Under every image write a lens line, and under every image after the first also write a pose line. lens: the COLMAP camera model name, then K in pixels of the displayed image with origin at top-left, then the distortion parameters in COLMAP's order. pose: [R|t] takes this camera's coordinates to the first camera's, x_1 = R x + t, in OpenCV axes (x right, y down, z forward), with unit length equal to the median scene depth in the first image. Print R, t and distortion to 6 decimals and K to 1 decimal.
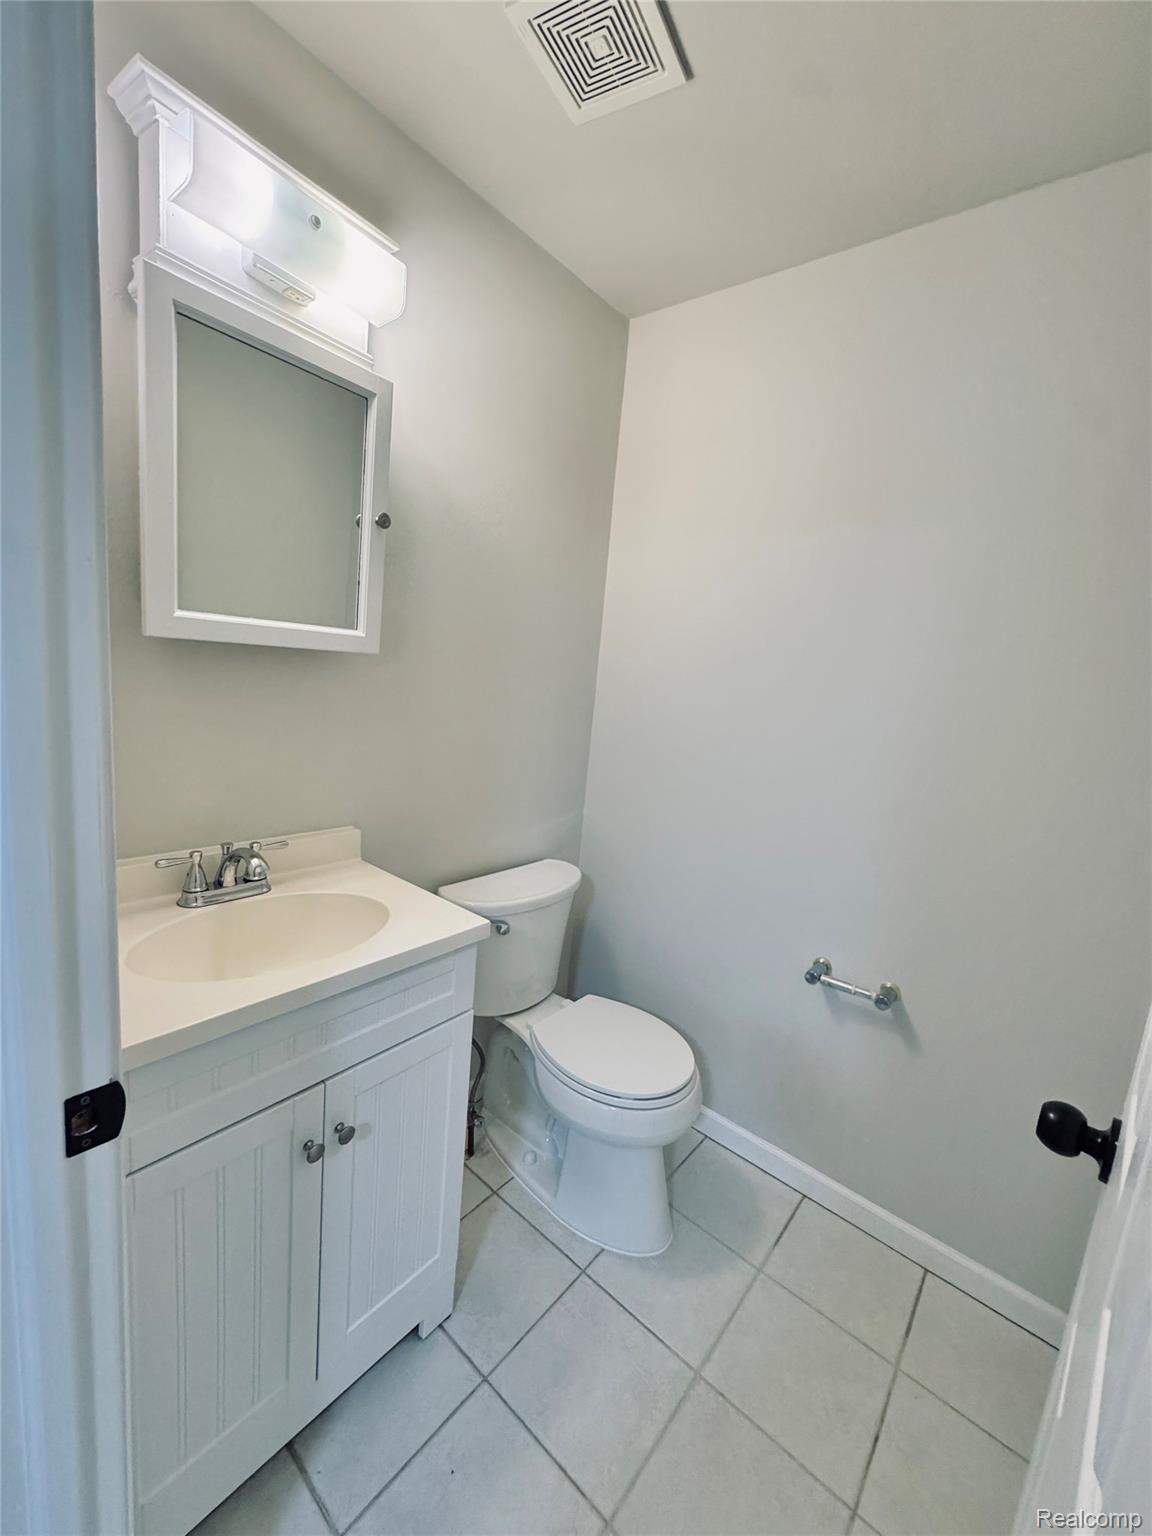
lens RADIAL K [[613.1, 0, 578.3], [0, 613.1, 770.6], [0, 0, 1]] dist [-0.003351, 0.000016]
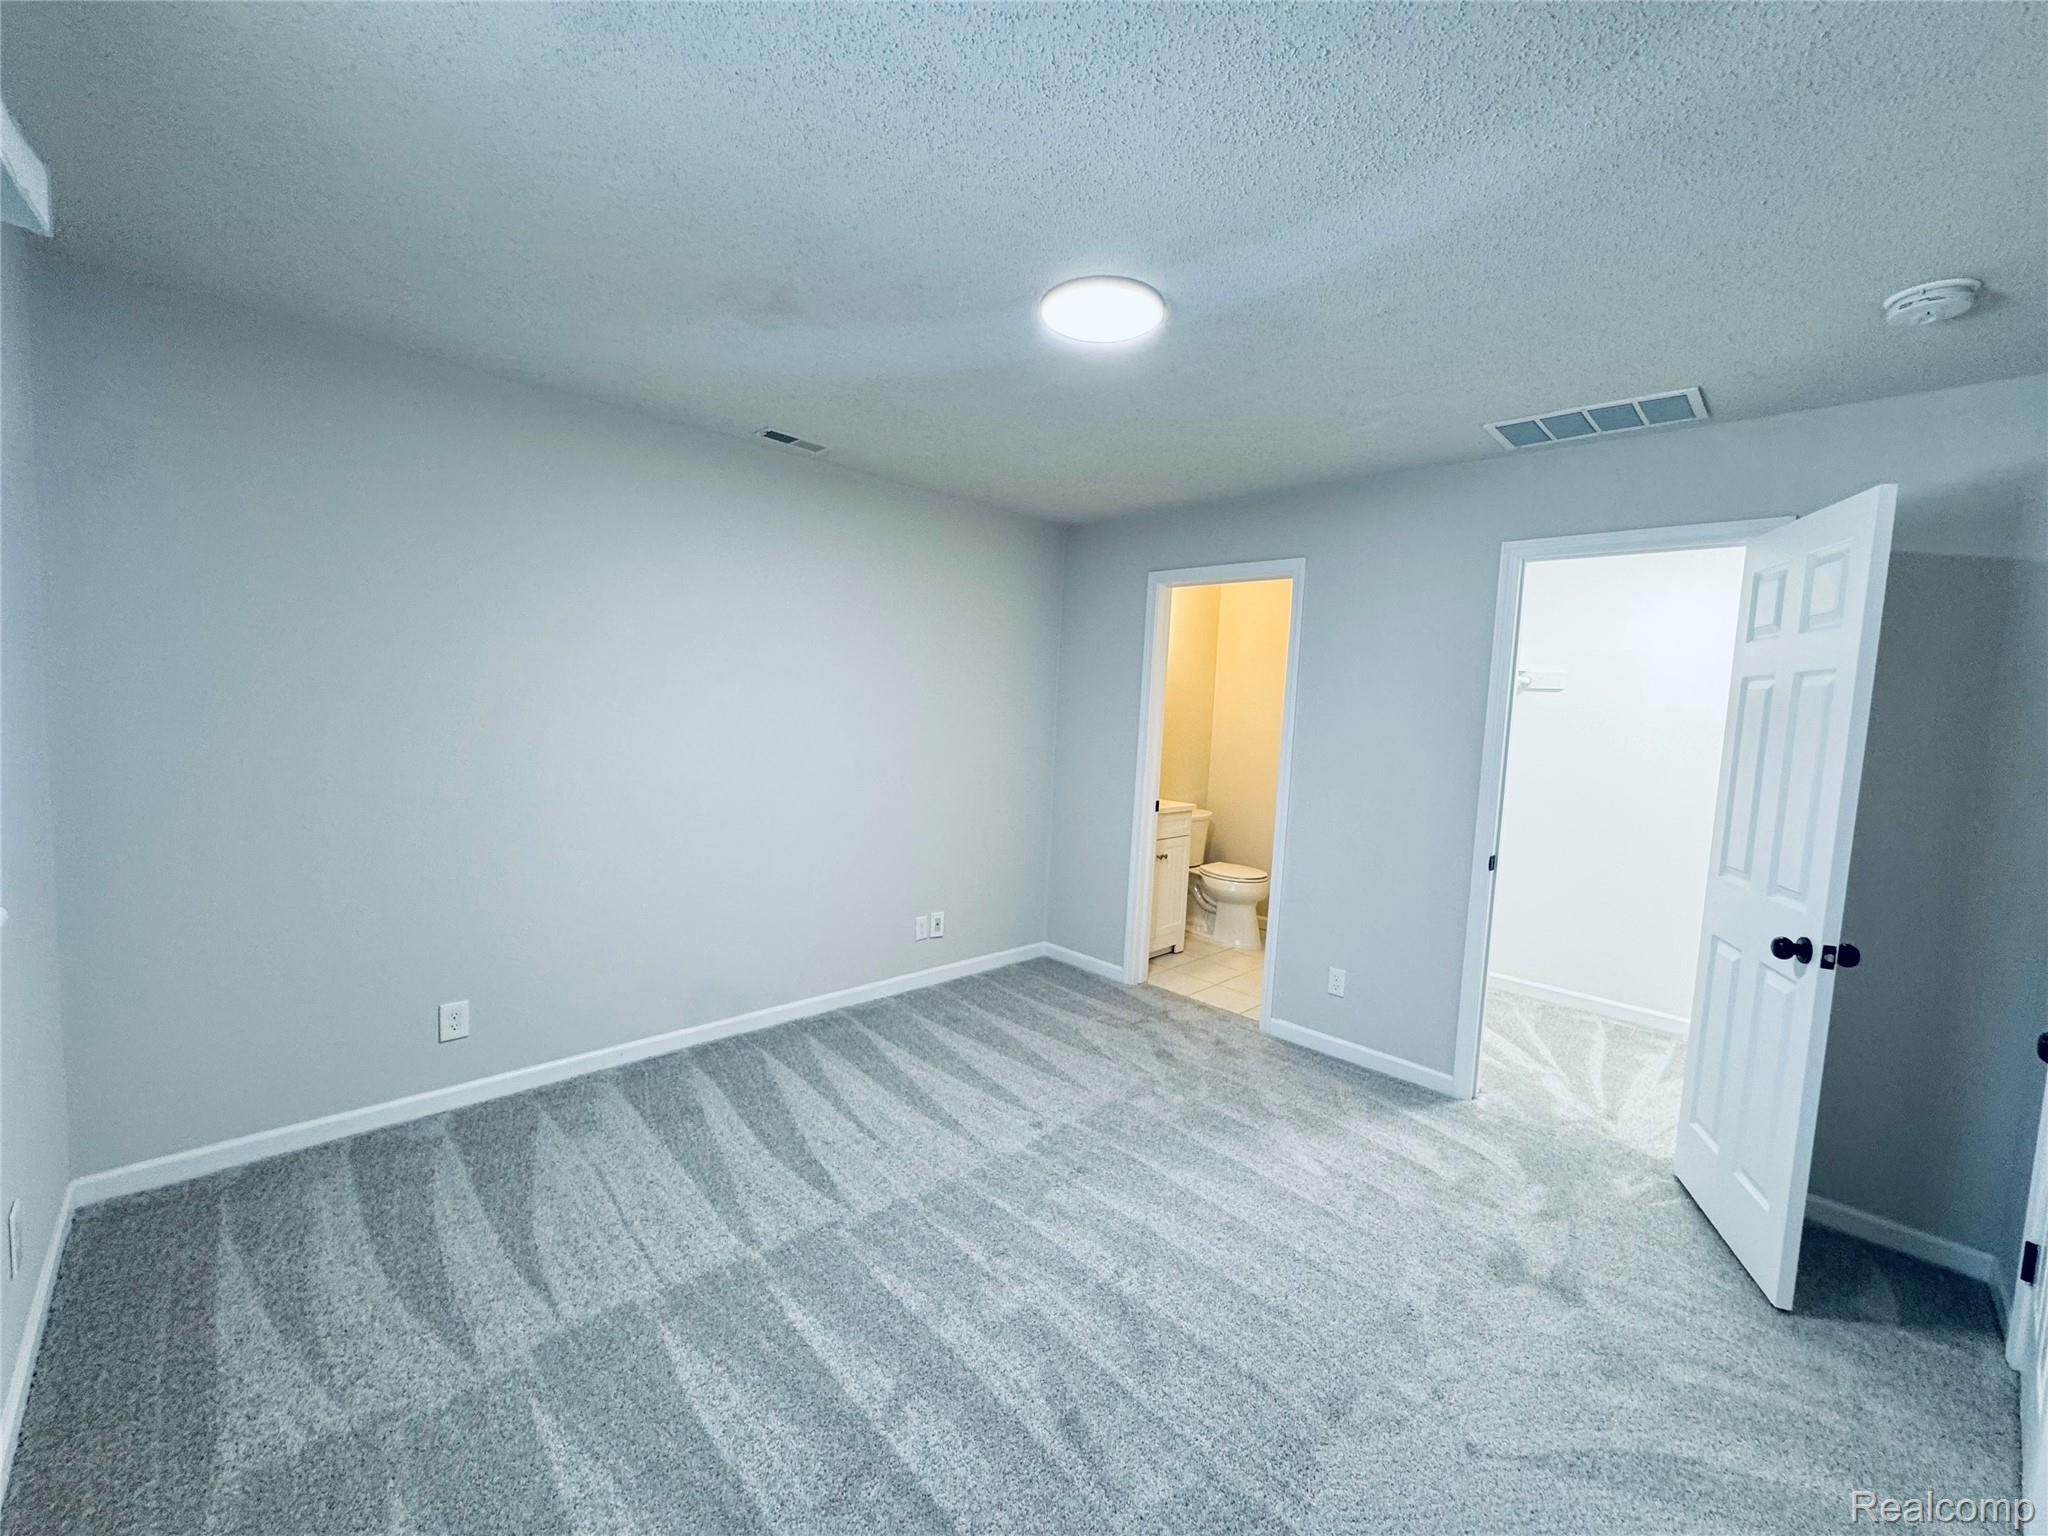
lens RADIAL K [[817.5, 0, 1026.2], [0, 817.5, 768.5], [0, 0, 1]] dist [-0.003351, 0.000016]
pose [[0.994170, -0.038160, -0.100847, -0.570215], [0.029432, 0.995804, -0.086655, 0.399978], [0.103730, 0.083181, 0.991121, -3.272248]]
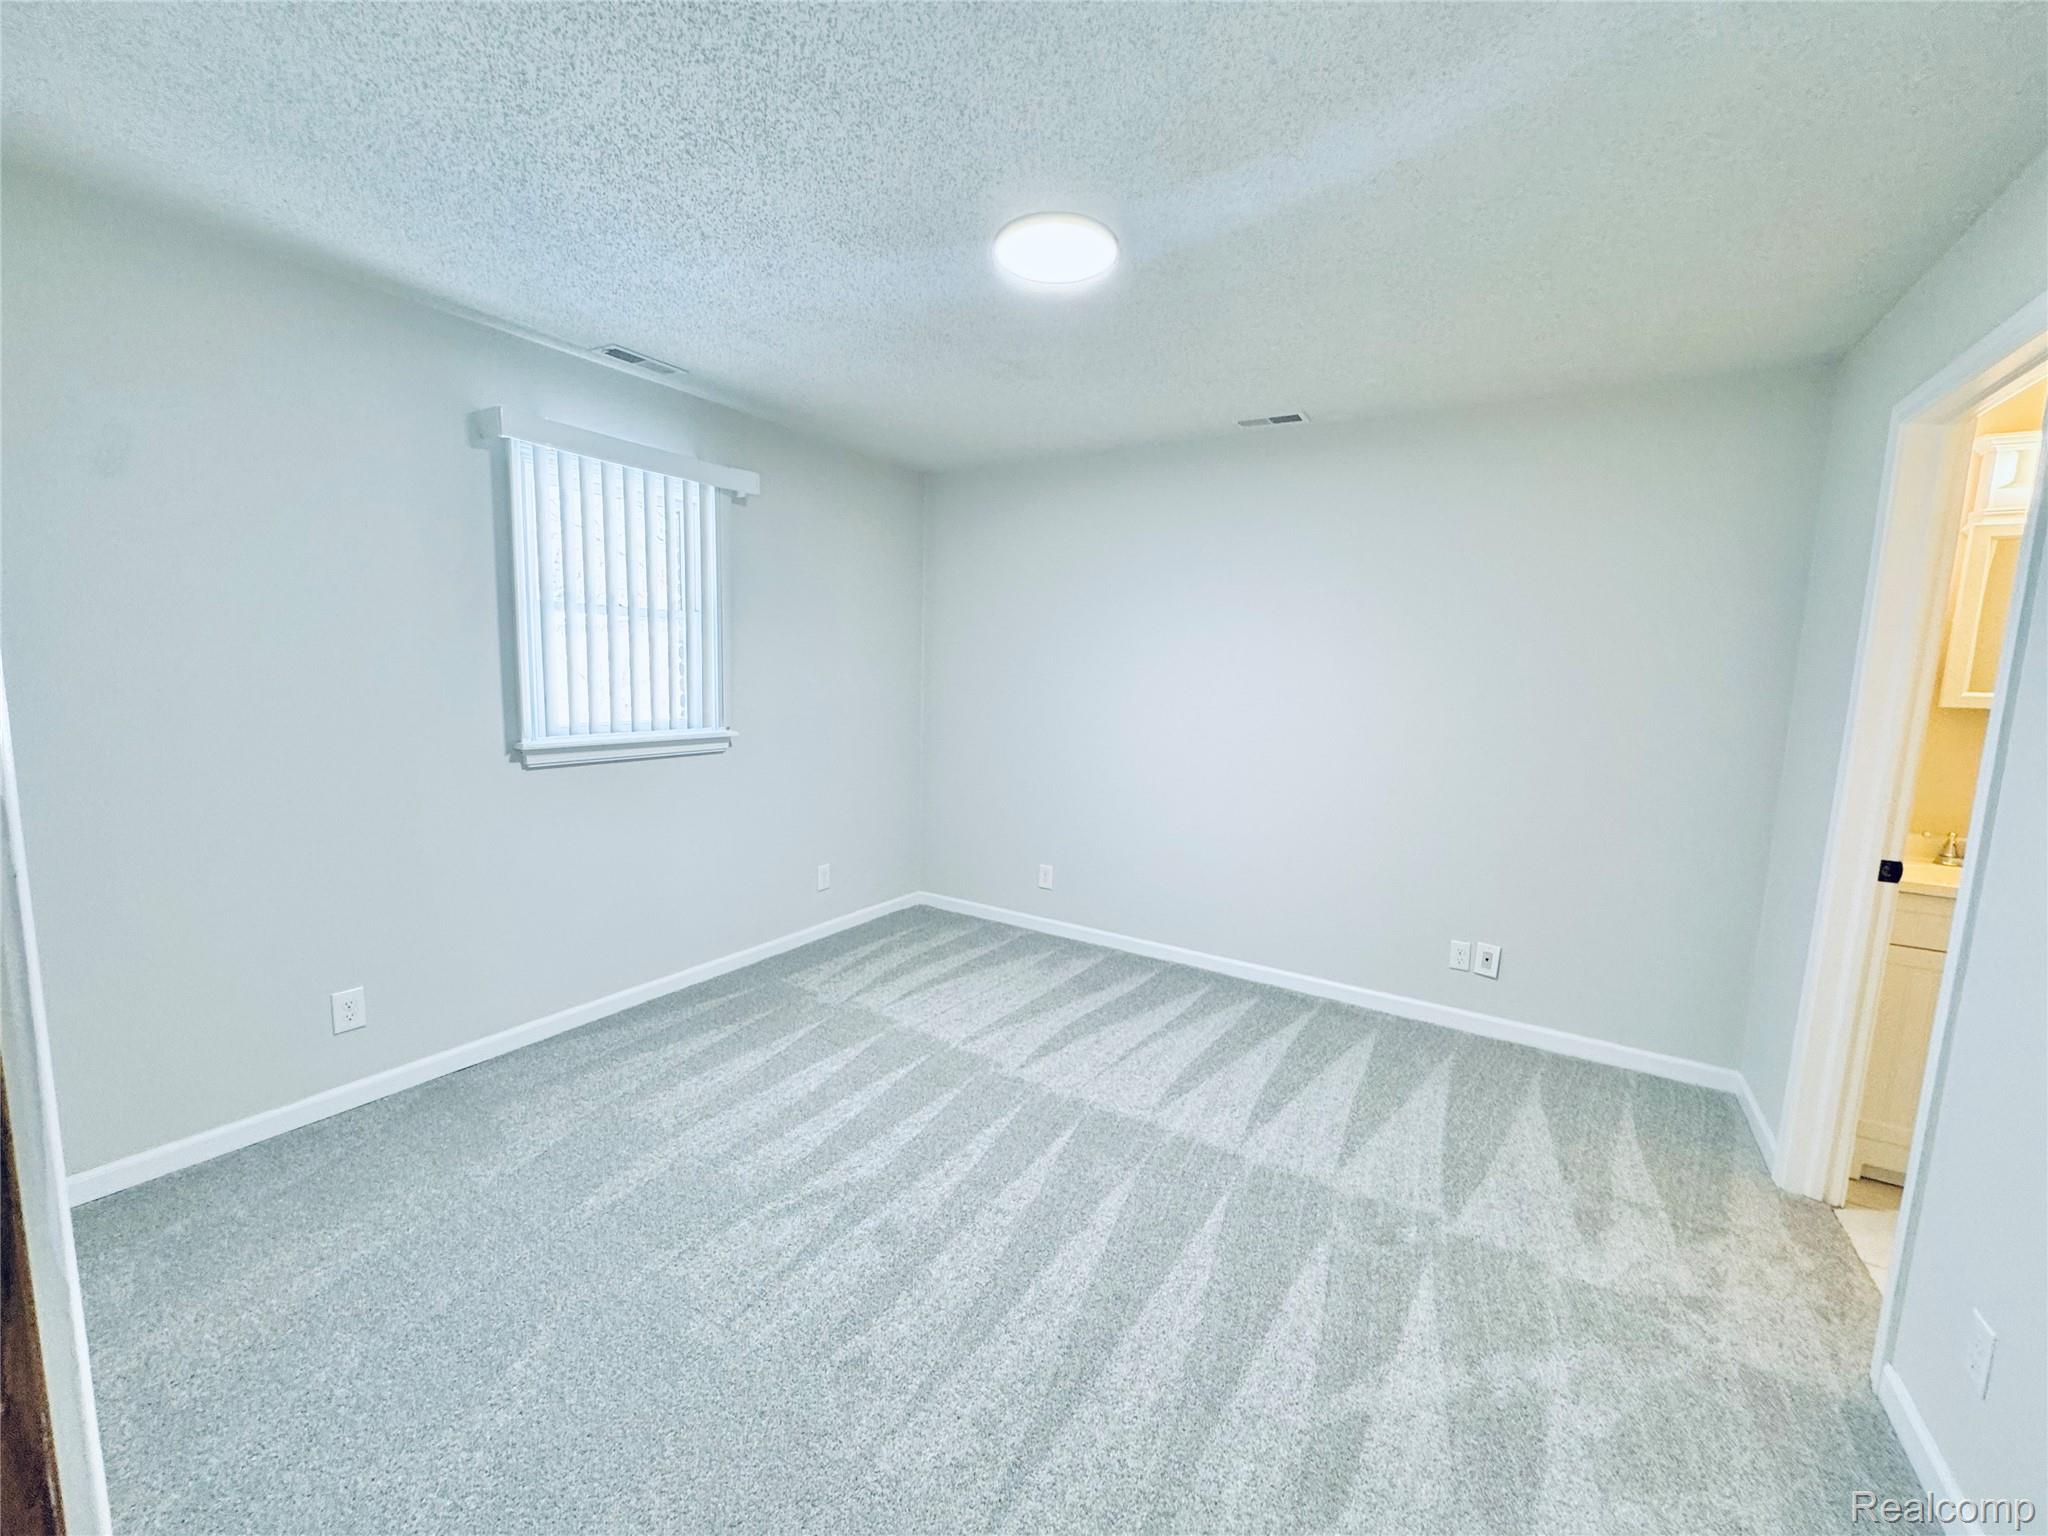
lens RADIAL K [[817.5, 0, 1026.2], [0, 817.5, 768.5], [0, 0, 1]] dist [-0.003351, 0.000016]
pose [[0.131313, 0.034895, -0.990727, 1.190931], [-0.175139, 0.984477, 0.011461, 0.357830], [0.975748, 0.172010, 0.135386, -1.730340]]
